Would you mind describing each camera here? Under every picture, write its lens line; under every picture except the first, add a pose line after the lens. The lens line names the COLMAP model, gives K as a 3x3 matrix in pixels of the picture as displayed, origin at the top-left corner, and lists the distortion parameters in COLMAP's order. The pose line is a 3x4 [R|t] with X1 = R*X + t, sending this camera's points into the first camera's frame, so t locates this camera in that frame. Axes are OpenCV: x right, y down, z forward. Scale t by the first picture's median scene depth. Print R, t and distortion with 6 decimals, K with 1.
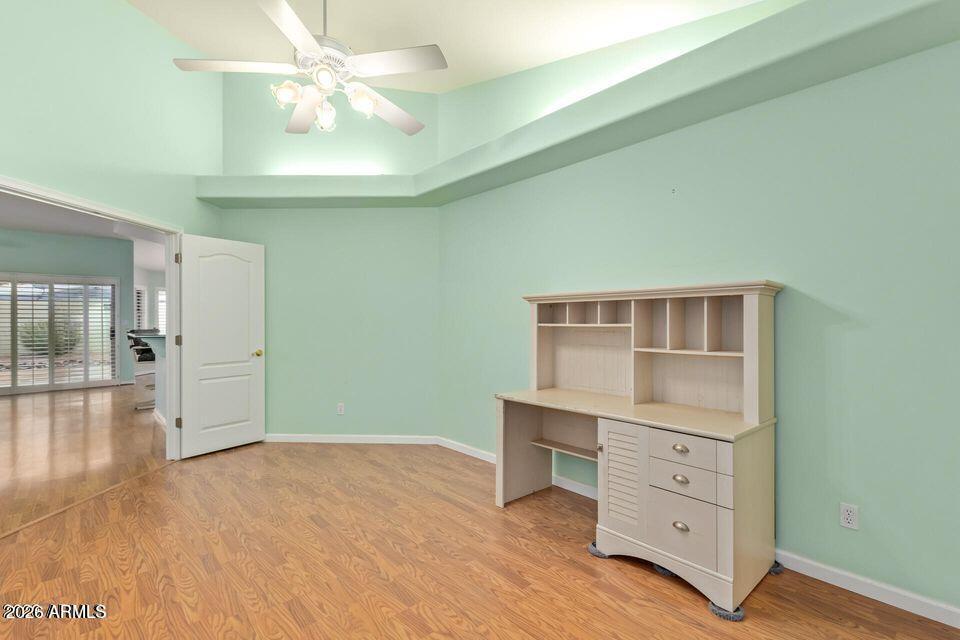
lens RADIAL K [[450.5, 0, 482.6], [0, 450.5, 319.0], [0, 0, 1]] dist [0.002084, -0.000078]
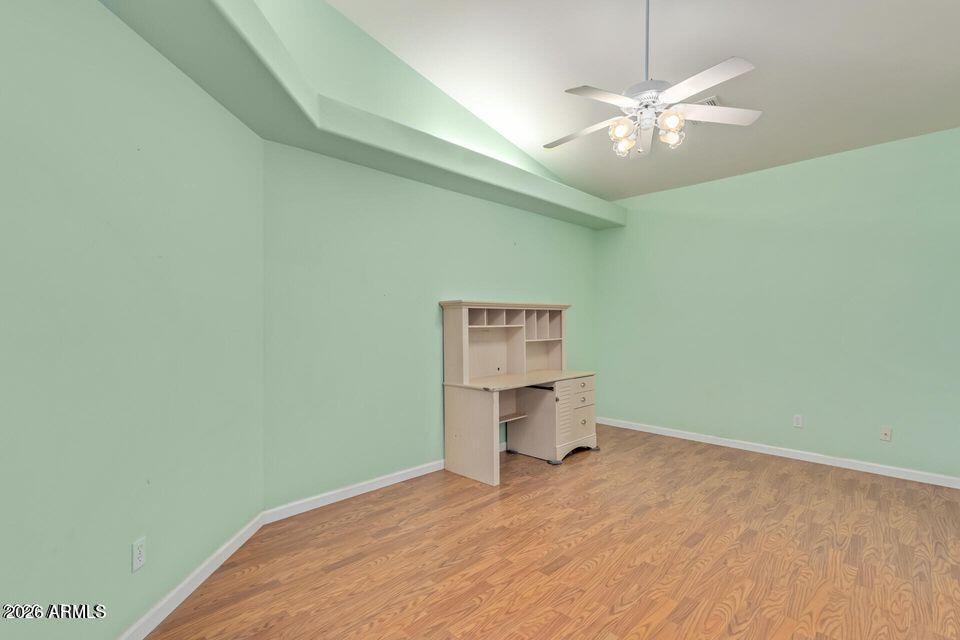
lens RADIAL K [[450.5, 0, 482.6], [0, 450.5, 319.0], [0, 0, 1]] dist [0.002084, -0.000078]
pose [[-0.066993, 0.005184, 0.997740, -1.243291], [0.000229, 0.999987, -0.005180, -0.000483], [-0.997753, -0.000119, -0.066993, 1.250961]]
